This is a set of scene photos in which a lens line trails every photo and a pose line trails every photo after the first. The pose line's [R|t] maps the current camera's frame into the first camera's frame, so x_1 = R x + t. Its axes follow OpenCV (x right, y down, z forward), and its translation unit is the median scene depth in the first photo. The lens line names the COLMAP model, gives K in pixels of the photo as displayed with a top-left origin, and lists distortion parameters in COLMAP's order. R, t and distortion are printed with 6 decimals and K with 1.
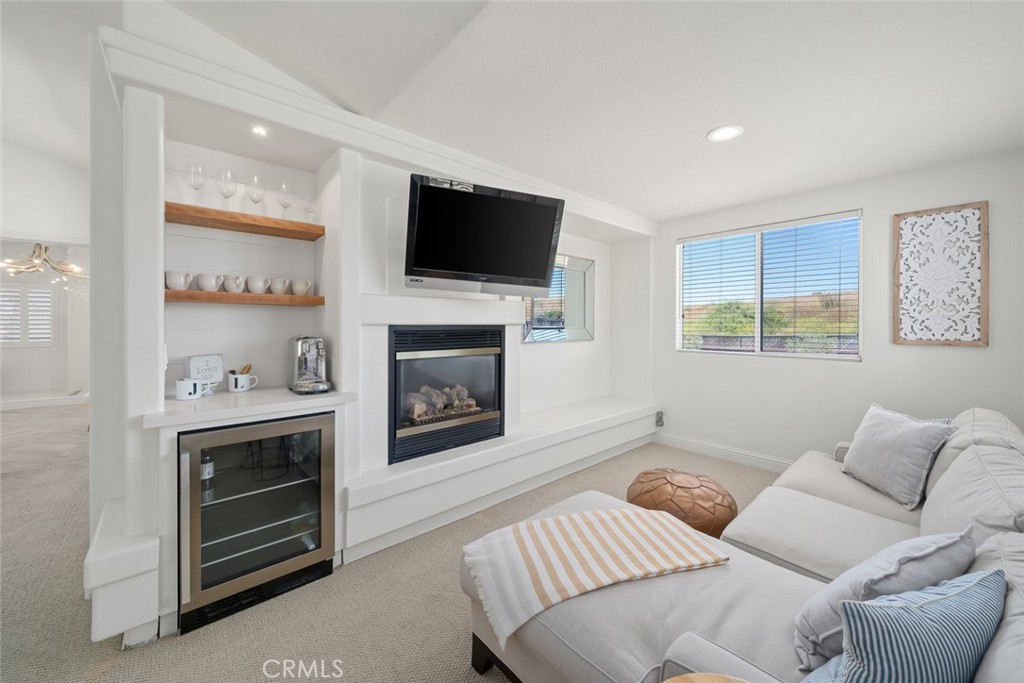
lens RADIAL K [[377.9, 0, 511.4], [0, 377.9, 323.7], [0, 0, 1]] dist [-0.001340, -0.000173]
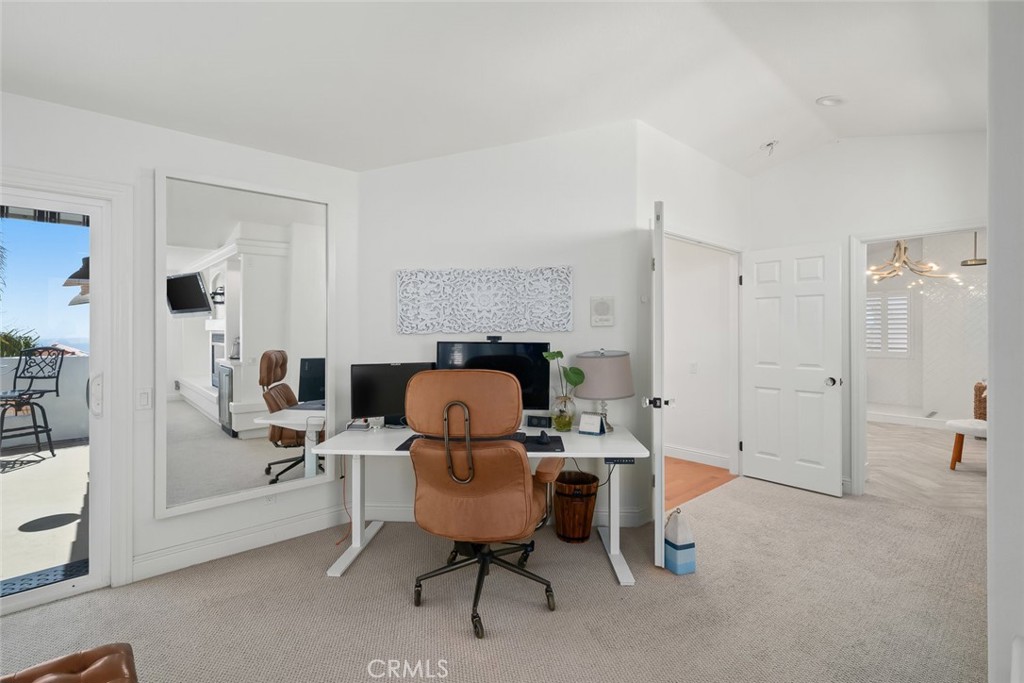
lens RADIAL K [[473.4, 0, 511.6], [0, 473.4, 334.9], [0, 0, 1]] dist [-0.000828, -0.000207]
pose [[-0.002644, 0.004290, -0.999987, -0.105419], [0.000571, 0.999991, 0.004289, -0.000617], [0.999996, -0.000559, -0.002646, 0.066855]]
